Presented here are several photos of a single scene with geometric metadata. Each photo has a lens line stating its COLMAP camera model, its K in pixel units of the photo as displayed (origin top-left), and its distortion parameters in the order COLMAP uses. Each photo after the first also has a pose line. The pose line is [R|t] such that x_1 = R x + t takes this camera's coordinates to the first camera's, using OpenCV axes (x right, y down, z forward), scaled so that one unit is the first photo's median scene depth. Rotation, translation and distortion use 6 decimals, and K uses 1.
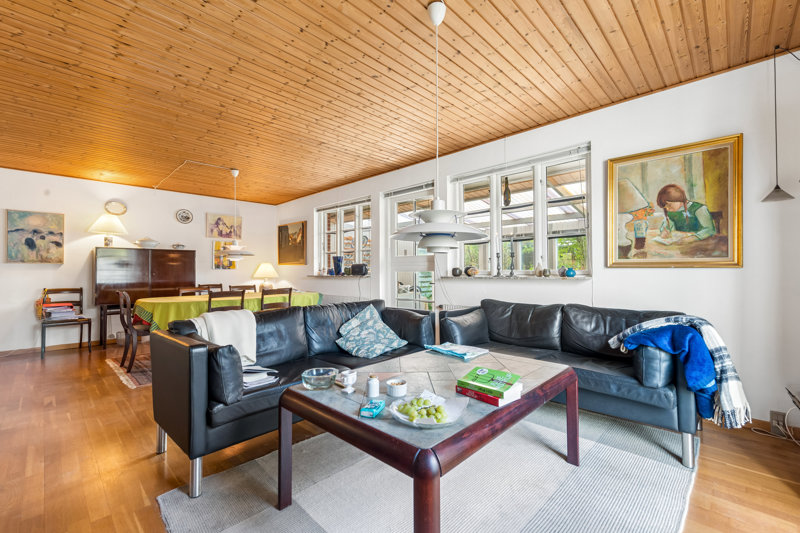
lens RADIAL K [[343.8, 0, 404.4], [0, 343.8, 260.7], [0, 0, 1]] dist [-0.000495, -0.000330]
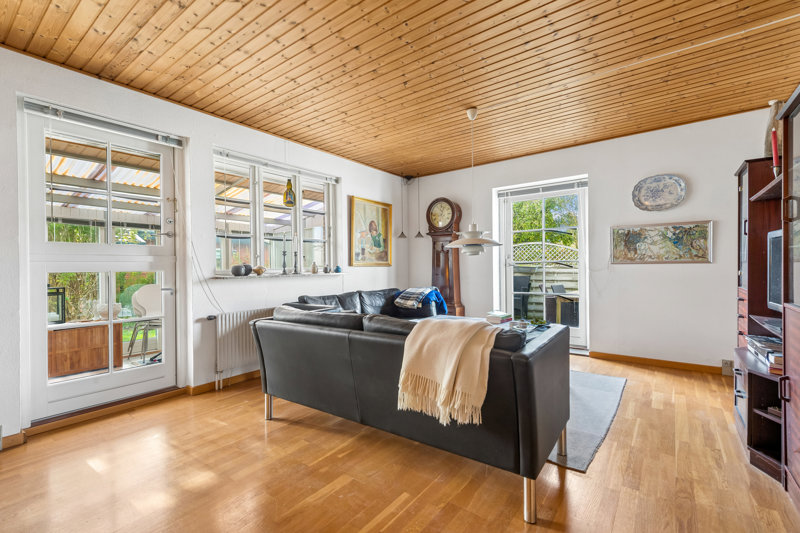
lens RADIAL K [[362.5, 0, 400.0], [0, 362.5, 266.5], [0, 0, 1]] dist [0.001372, 0.000129]
pose [[-0.127416, 0.010742, 0.991791, -0.596001], [-0.015760, 0.999793, -0.012854, 0.022400], [-0.991724, -0.017269, -0.127220, 0.572882]]
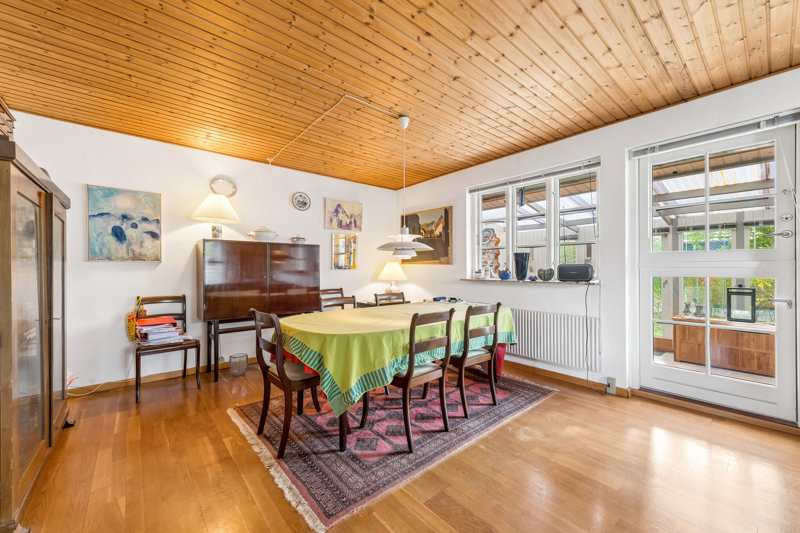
lens RADIAL K [[314.3, 0, 404.9], [0, 314.3, 266.7], [0, 0, 1]] dist [0.004075, -0.000068]
pose [[0.995137, 0.003720, -0.098431, -0.414842], [-0.001467, 0.999735, 0.022956, 0.002082], [0.098490, -0.022700, 0.994879, 0.388379]]
